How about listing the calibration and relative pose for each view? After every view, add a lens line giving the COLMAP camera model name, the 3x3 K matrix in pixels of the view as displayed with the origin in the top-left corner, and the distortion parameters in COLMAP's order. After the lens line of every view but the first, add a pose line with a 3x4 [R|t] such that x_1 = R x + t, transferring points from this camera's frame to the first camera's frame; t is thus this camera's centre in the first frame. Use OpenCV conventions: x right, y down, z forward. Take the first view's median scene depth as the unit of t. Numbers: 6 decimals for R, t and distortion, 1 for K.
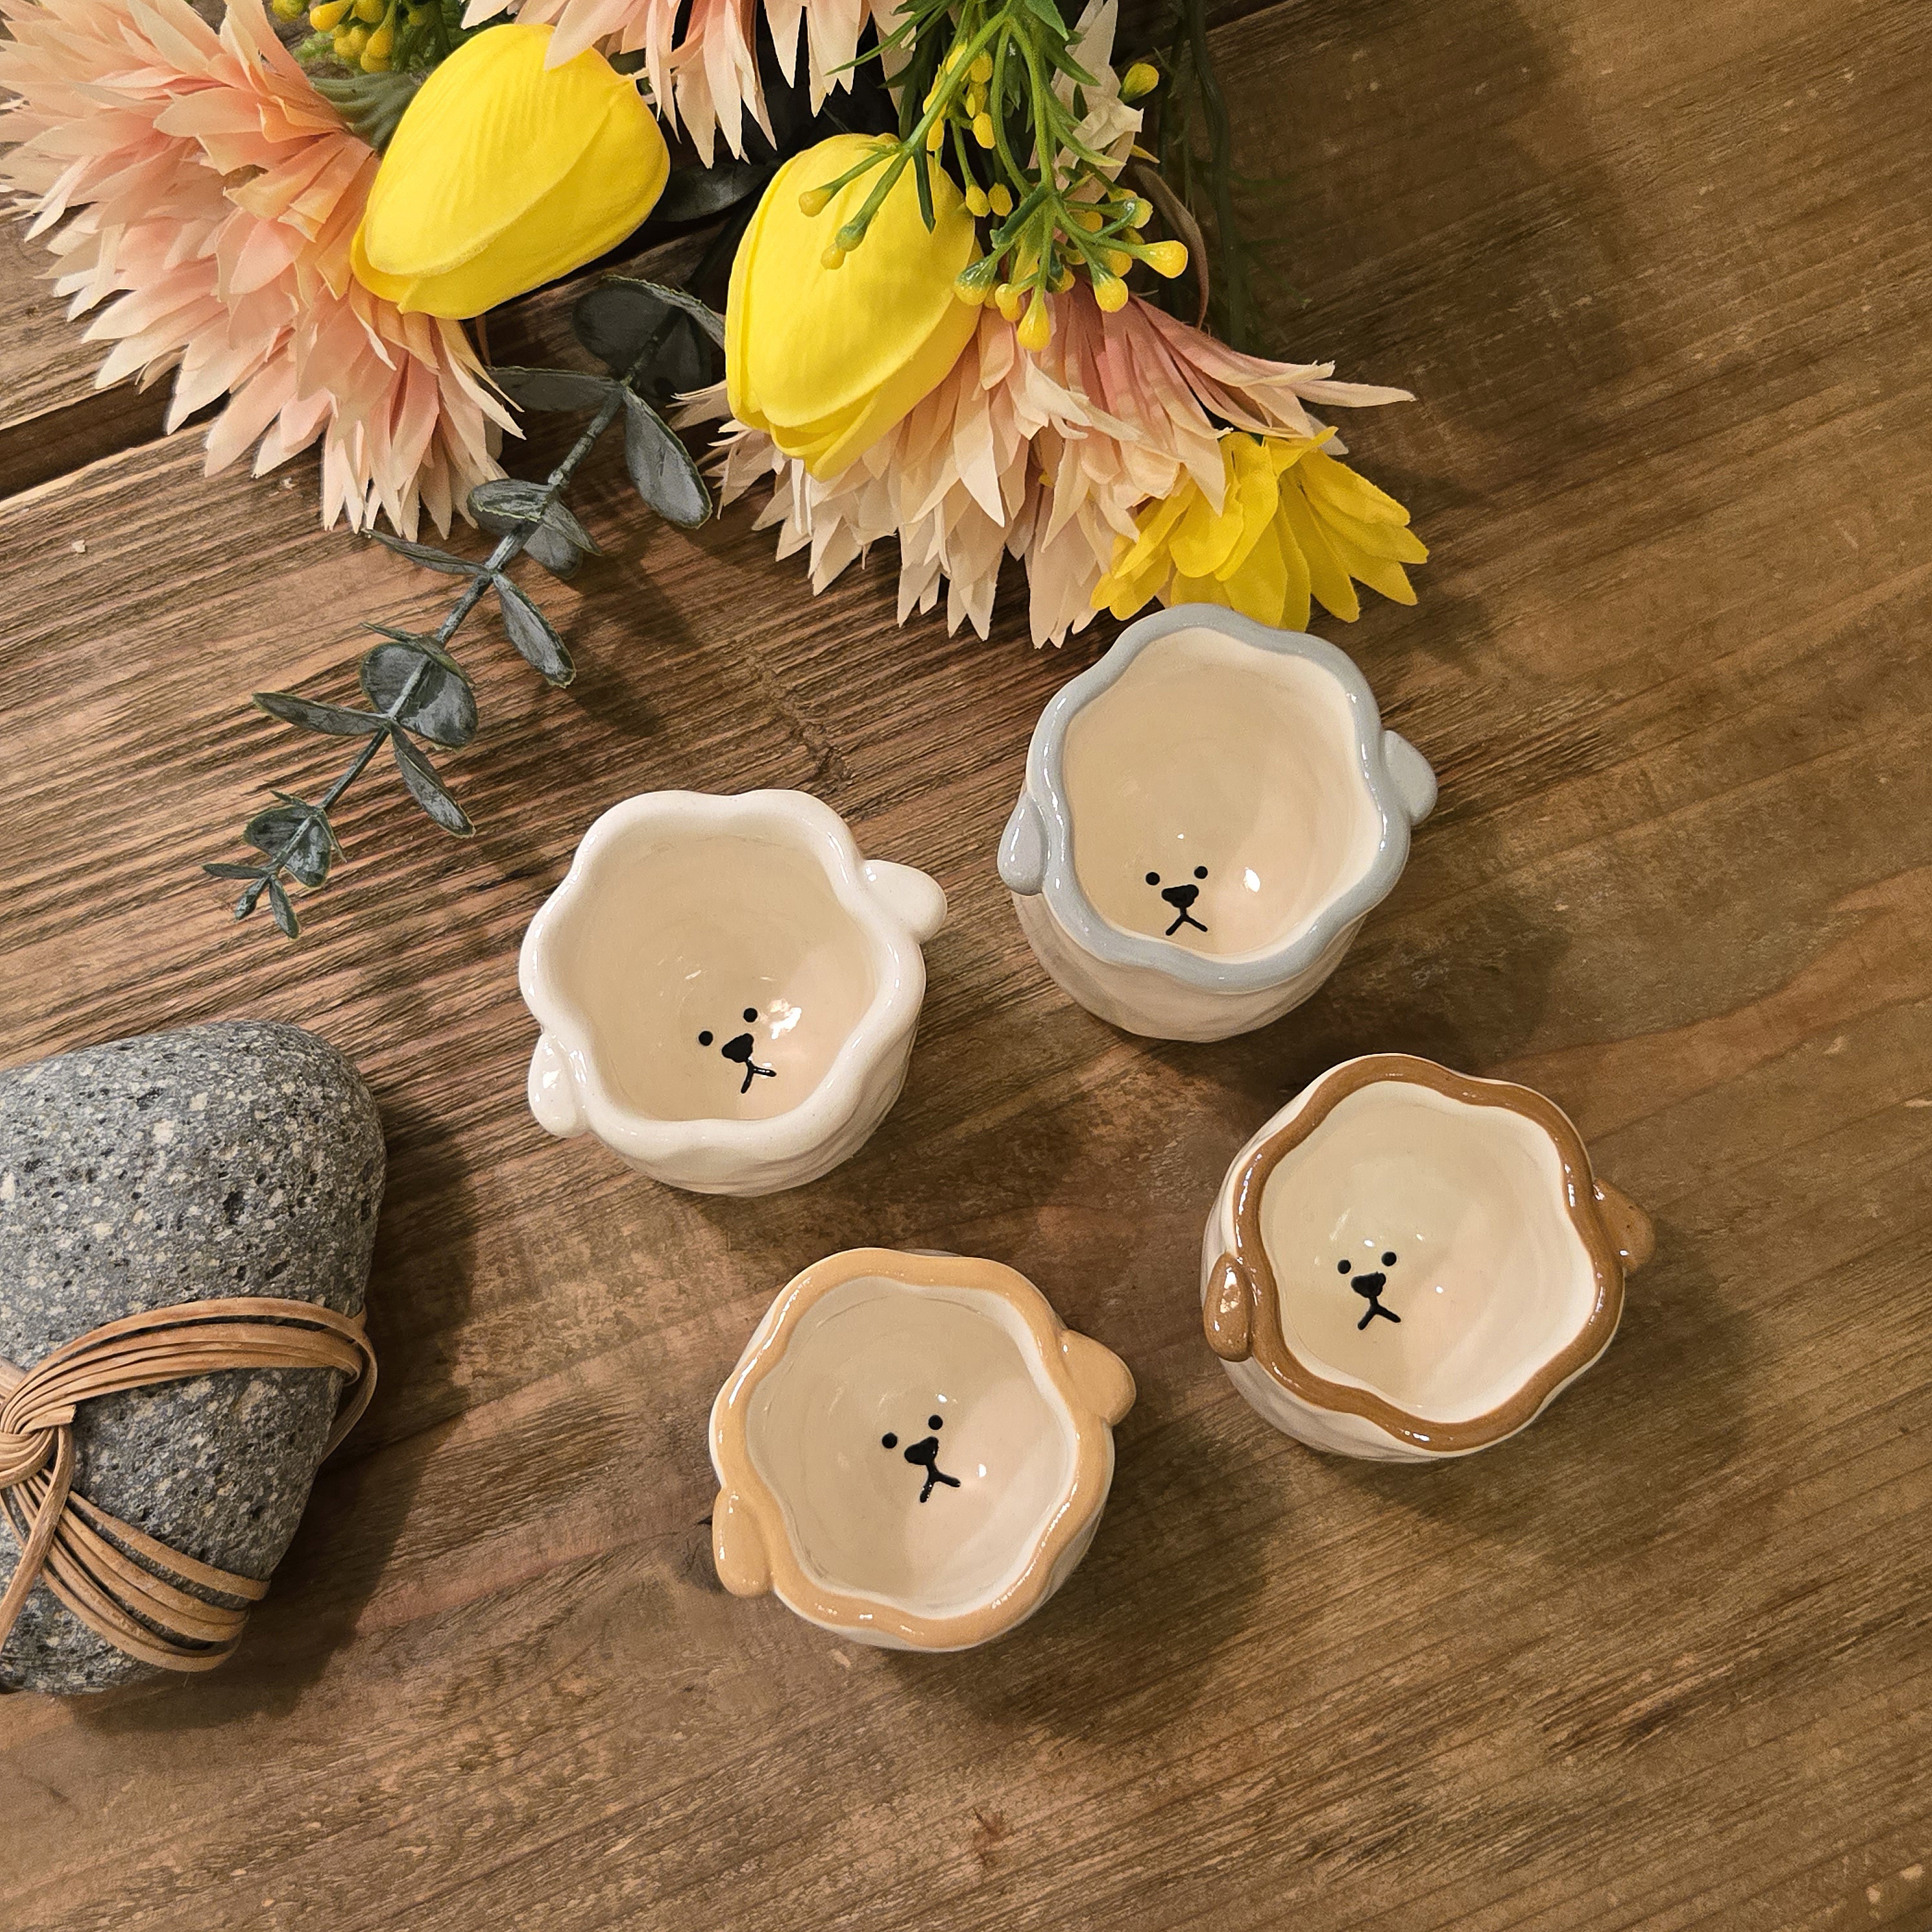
lens RADIAL K [[2732.0, 0, 957.2], [0, 2732.0, 983.4], [0, 0, 1]] dist [0.061500, -0.102347]
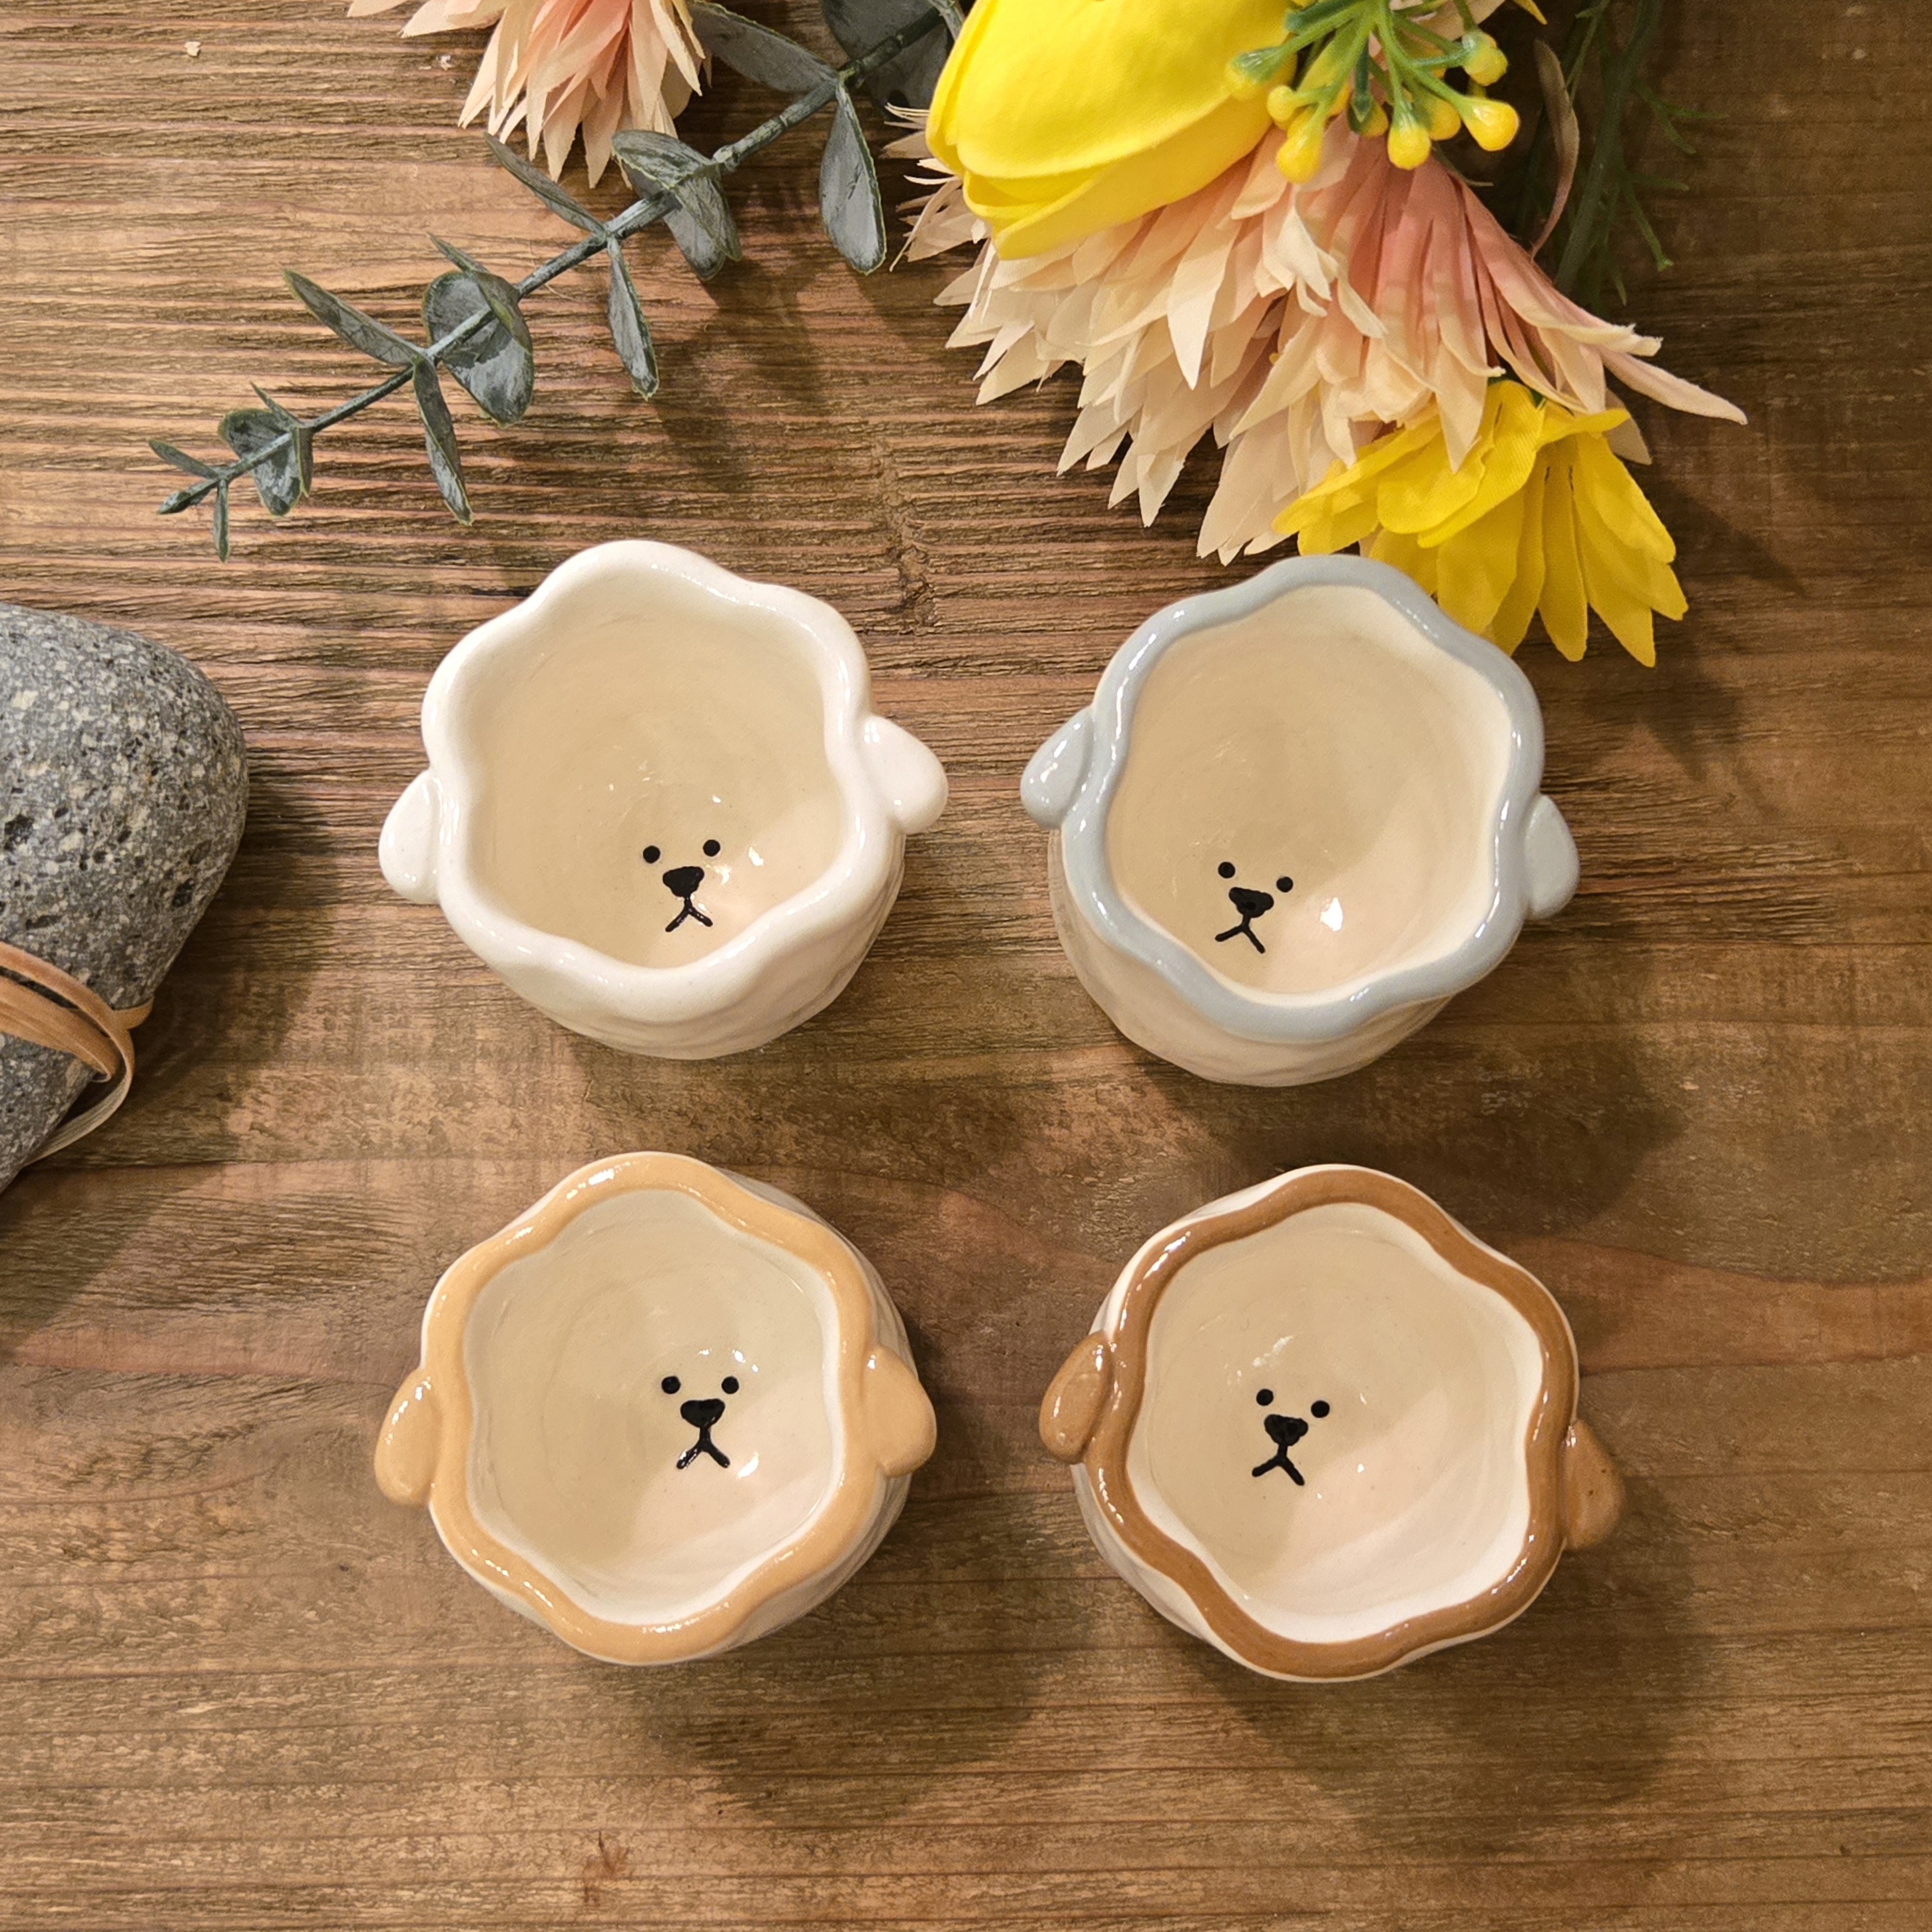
lens RADIAL K [[2732.0, 0, 957.2], [0, 2732.0, 983.4], [0, 0, 1]] dist [0.061500, -0.102347]
pose [[0.927244, 0.364651, -0.085137, 0.081993], [-0.361617, 0.931025, 0.049242, -0.018482], [0.097221, -0.014872, 0.995152, 0.183119]]
